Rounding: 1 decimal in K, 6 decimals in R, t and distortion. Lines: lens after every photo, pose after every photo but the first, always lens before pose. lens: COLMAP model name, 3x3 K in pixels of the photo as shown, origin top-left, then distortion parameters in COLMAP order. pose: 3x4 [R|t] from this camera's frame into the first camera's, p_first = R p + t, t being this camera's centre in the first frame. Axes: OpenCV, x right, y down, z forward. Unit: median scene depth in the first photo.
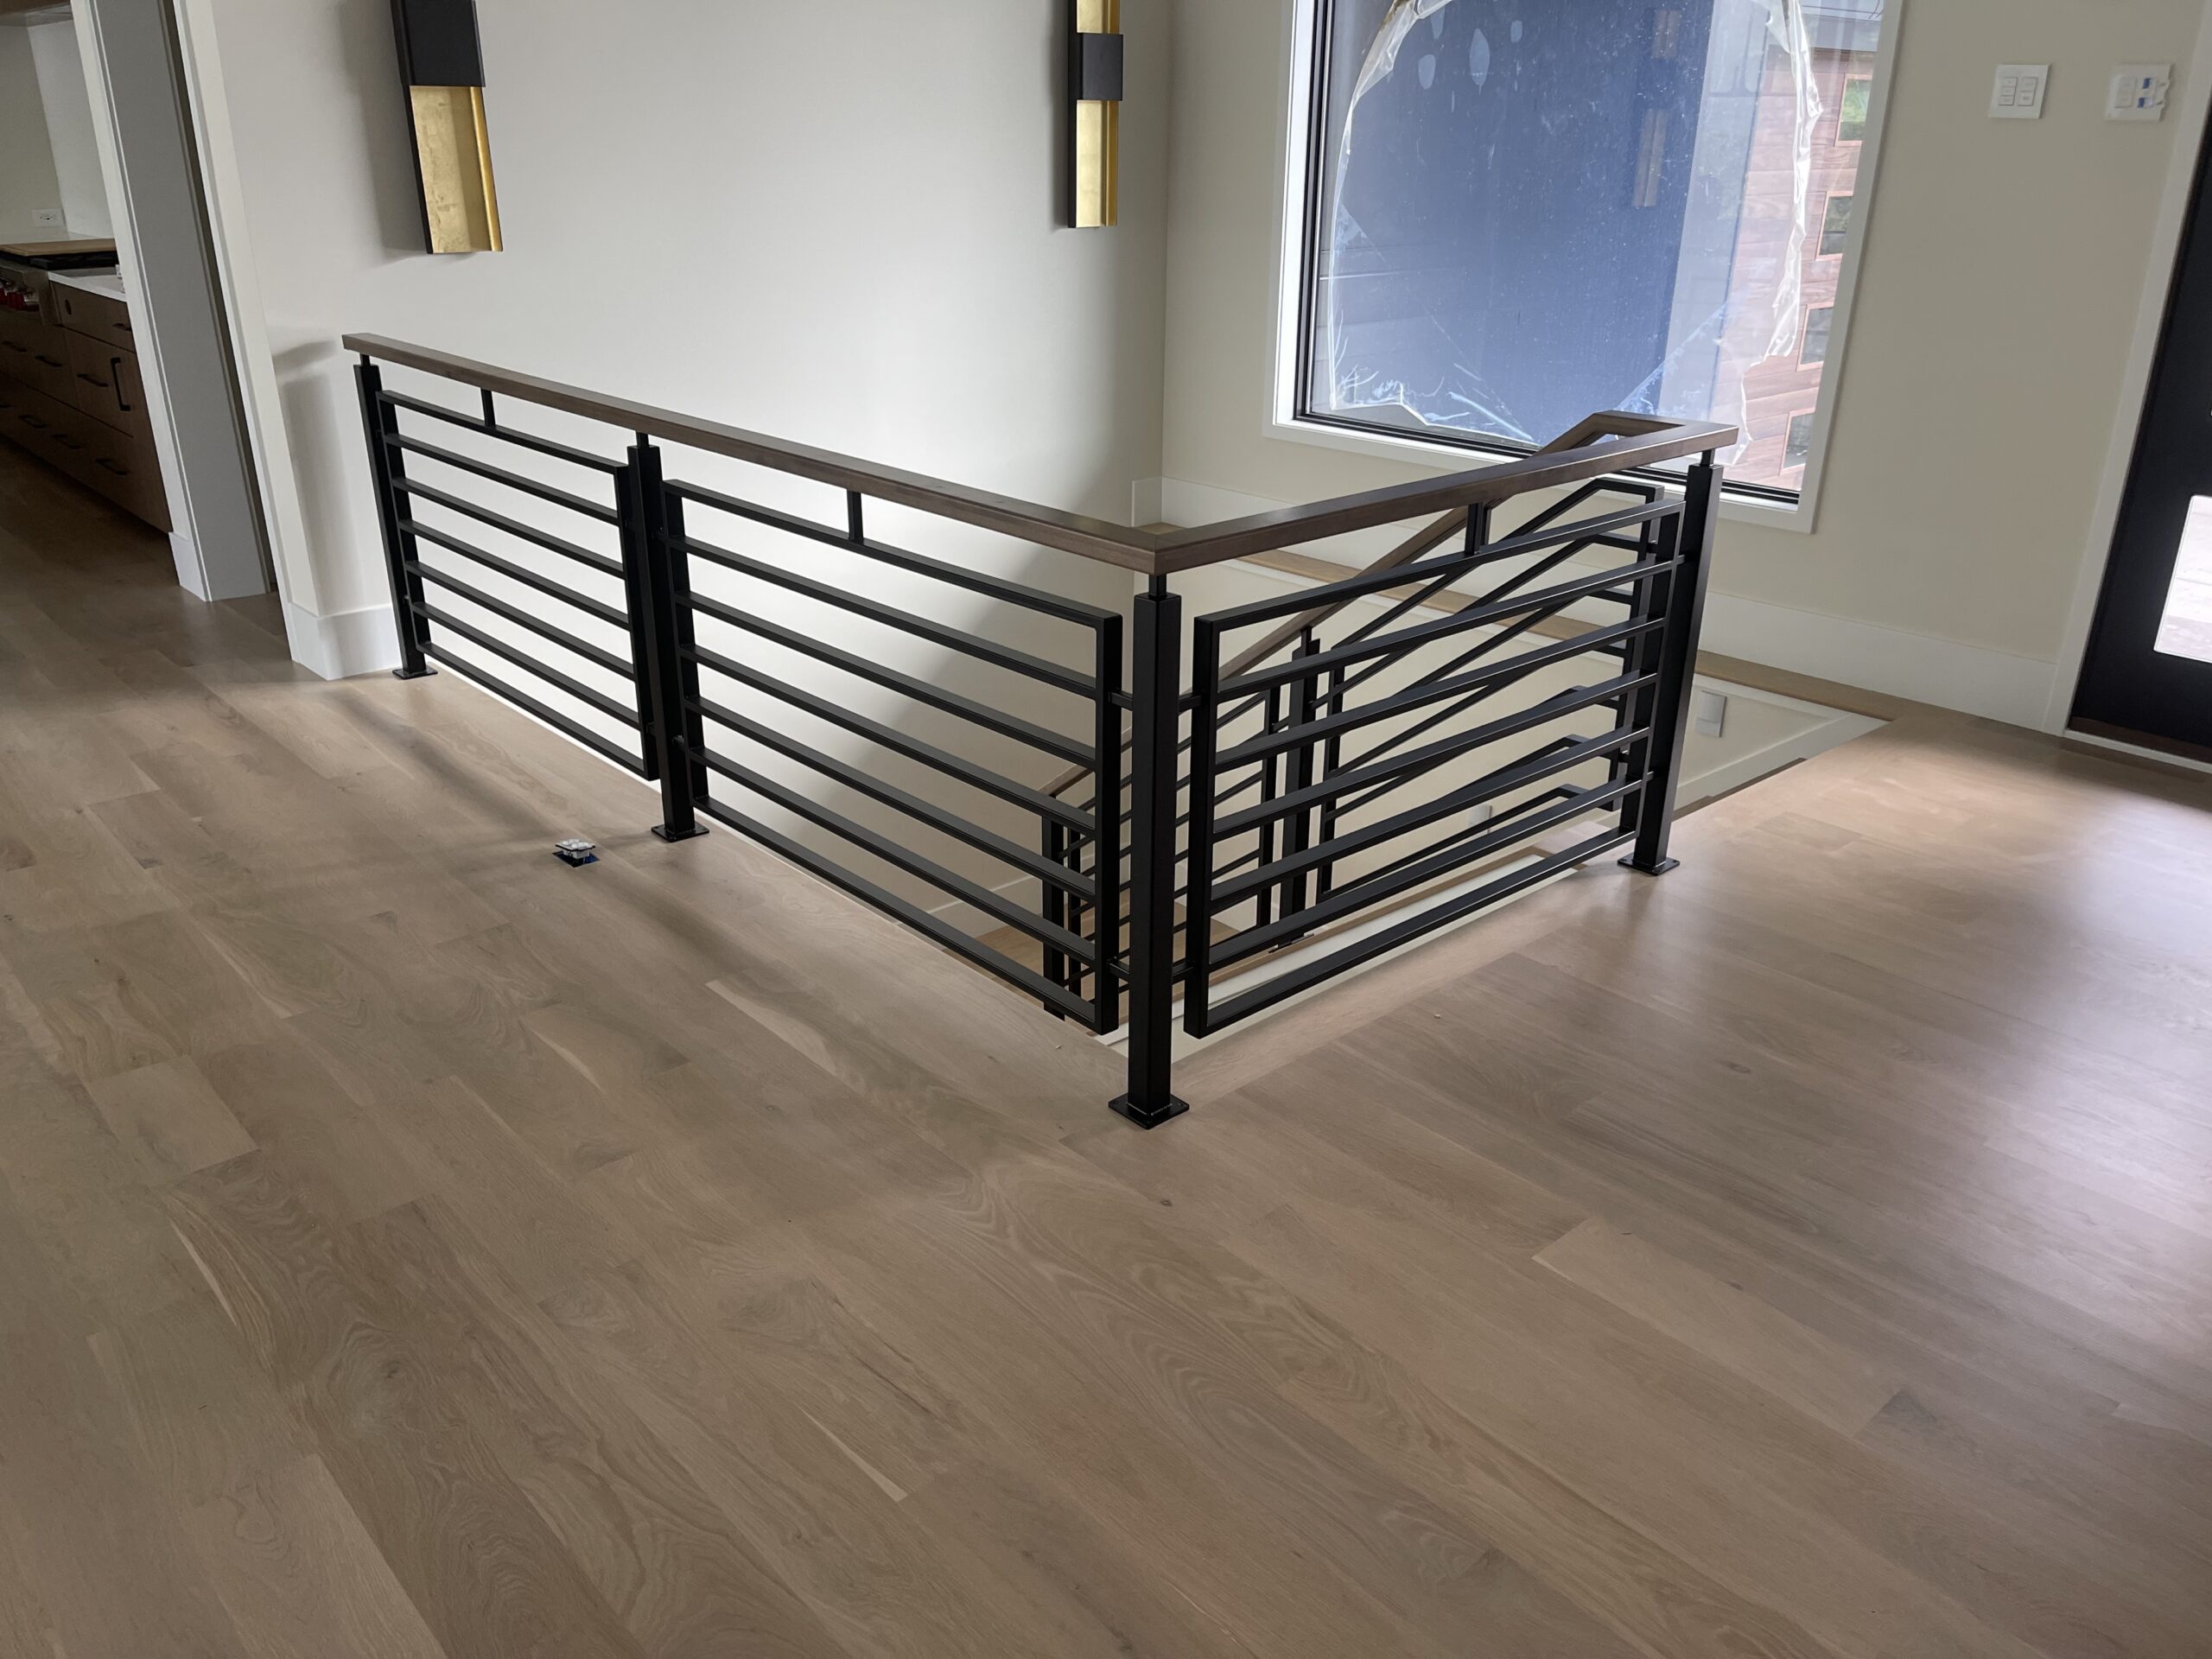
lens RADIAL K [[1682.8, 0, 1102.9], [0, 1682.8, 828.0], [0, 0, 1]] dist [0.054076, -0.078778]
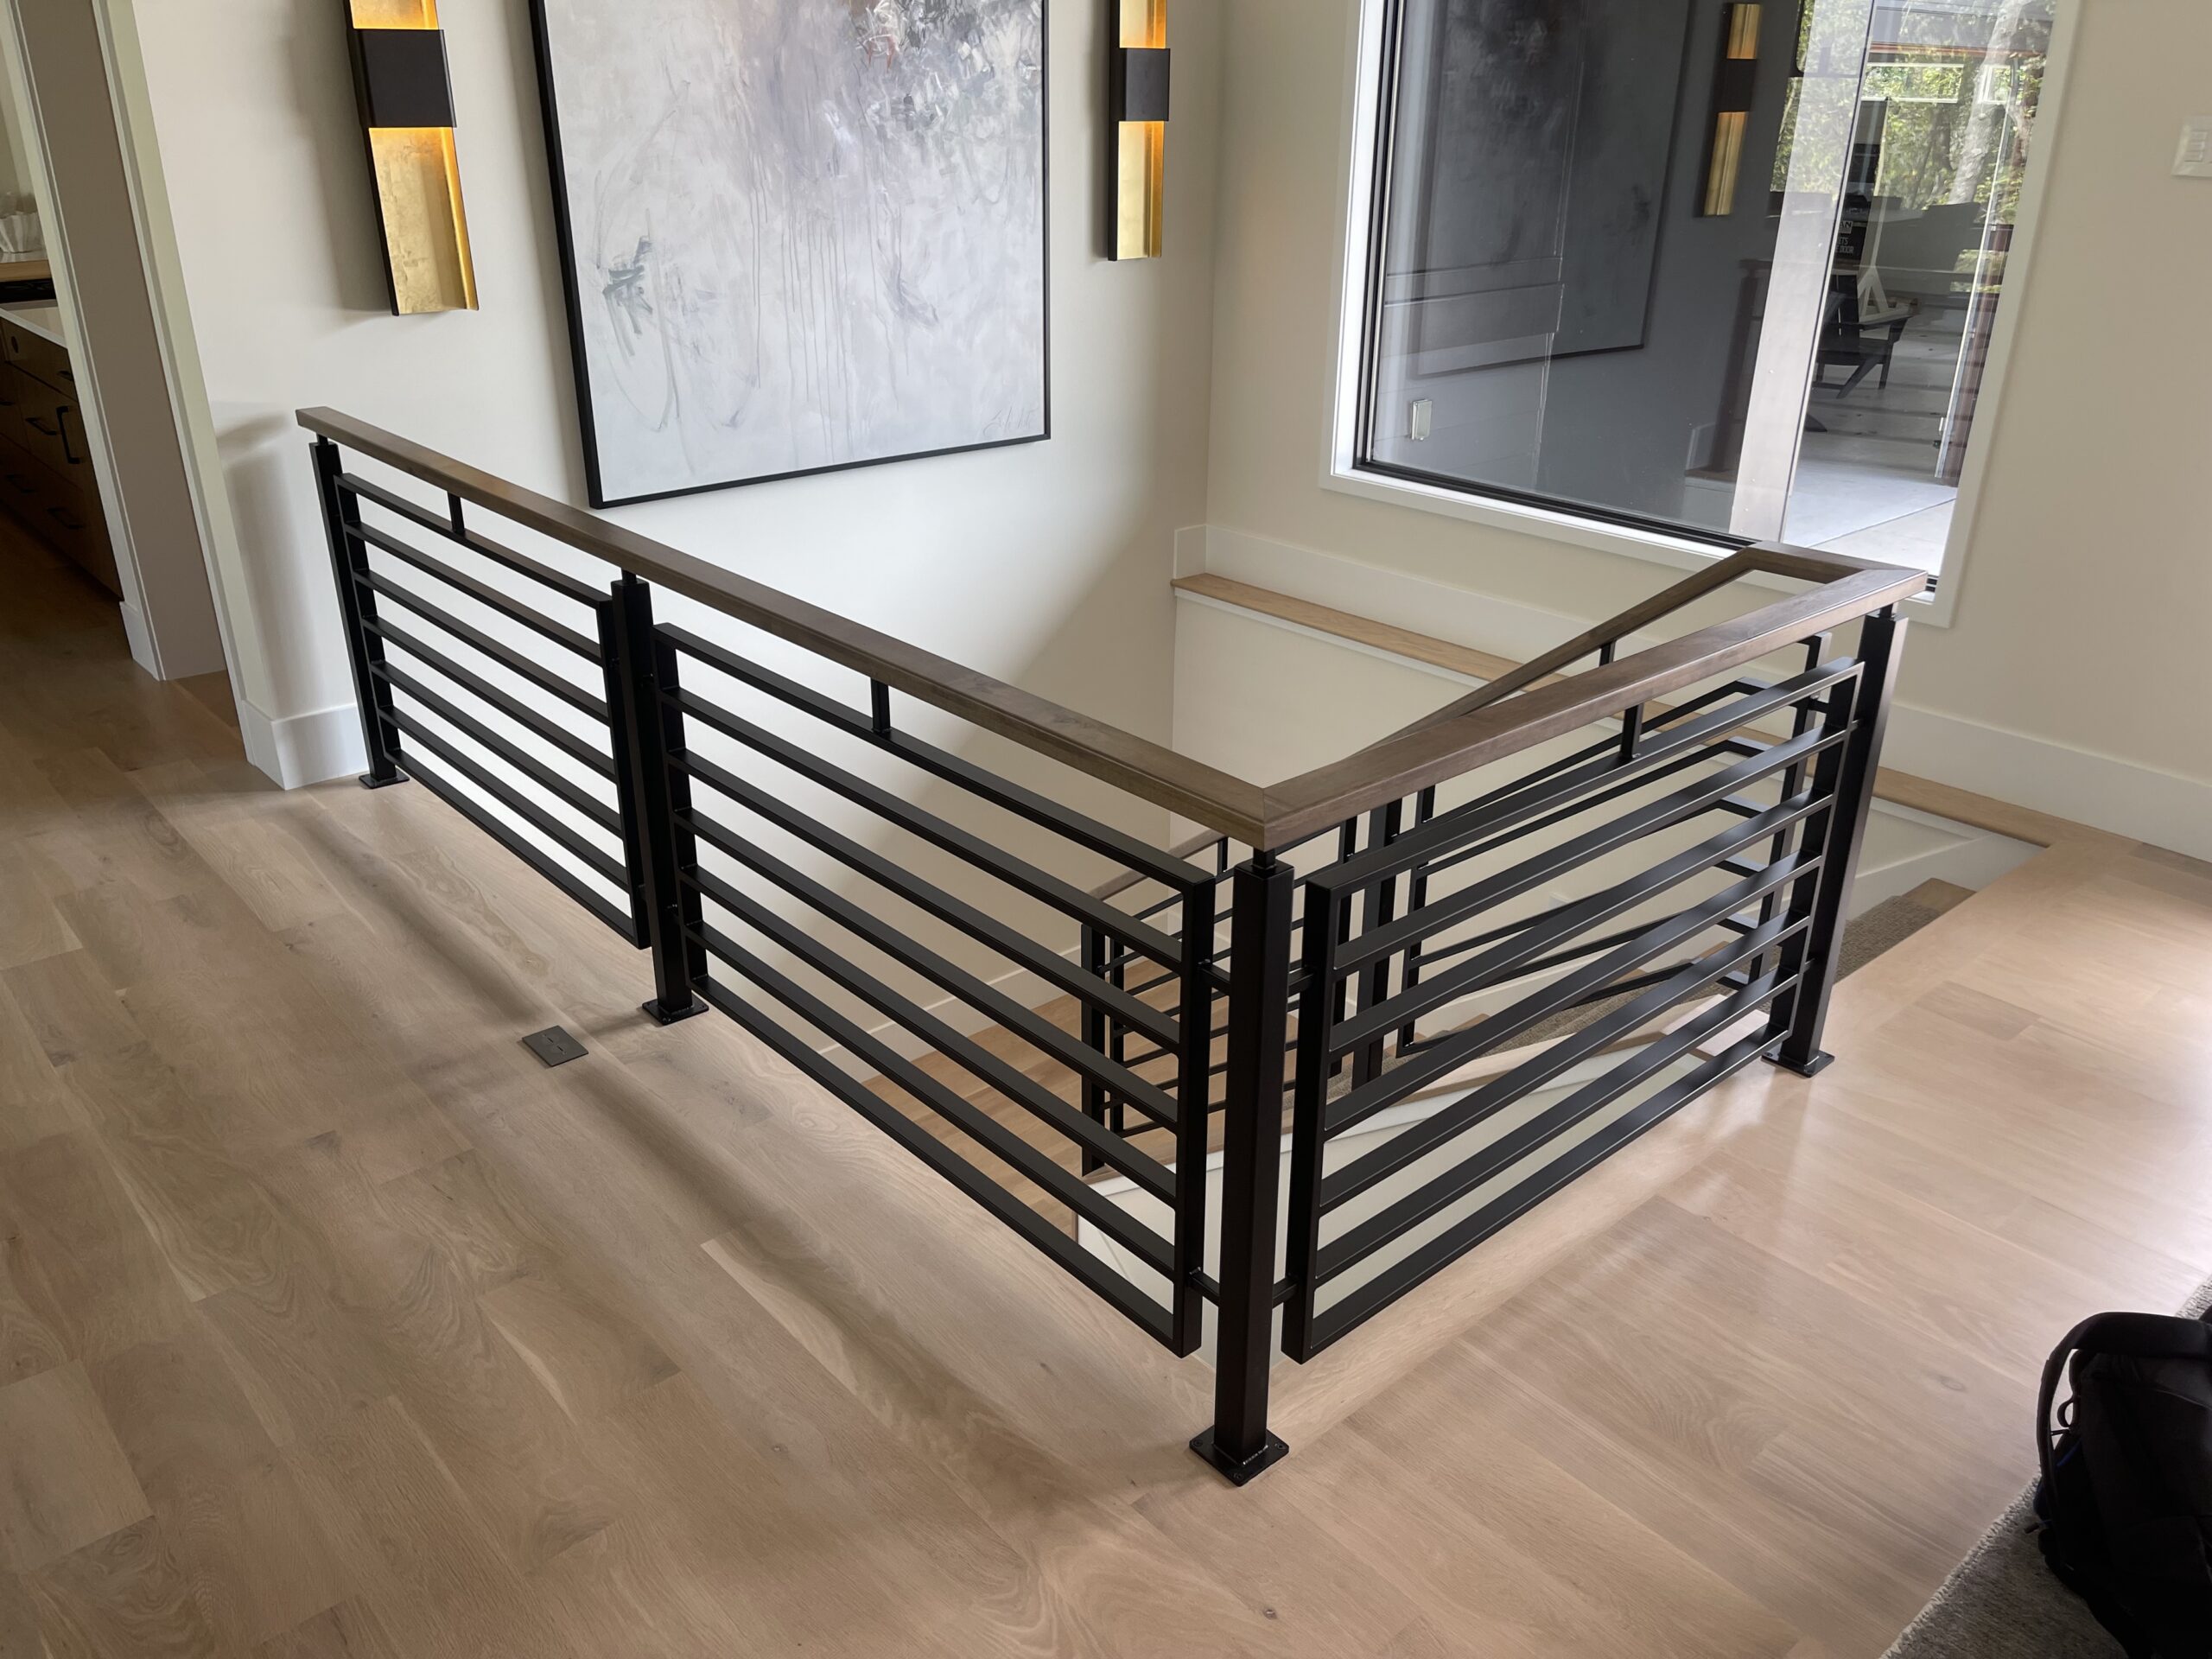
lens RADIAL K [[1682.8, 0, 1112.4], [0, 1682.8, 823.7], [0, 0, 1]] dist [0.054076, -0.078778]
pose [[0.999992, 0.002710, -0.002804, -0.024132], [-0.002653, 0.999794, 0.020129, -0.113234], [0.002858, -0.020121, 0.999793, 0.136691]]
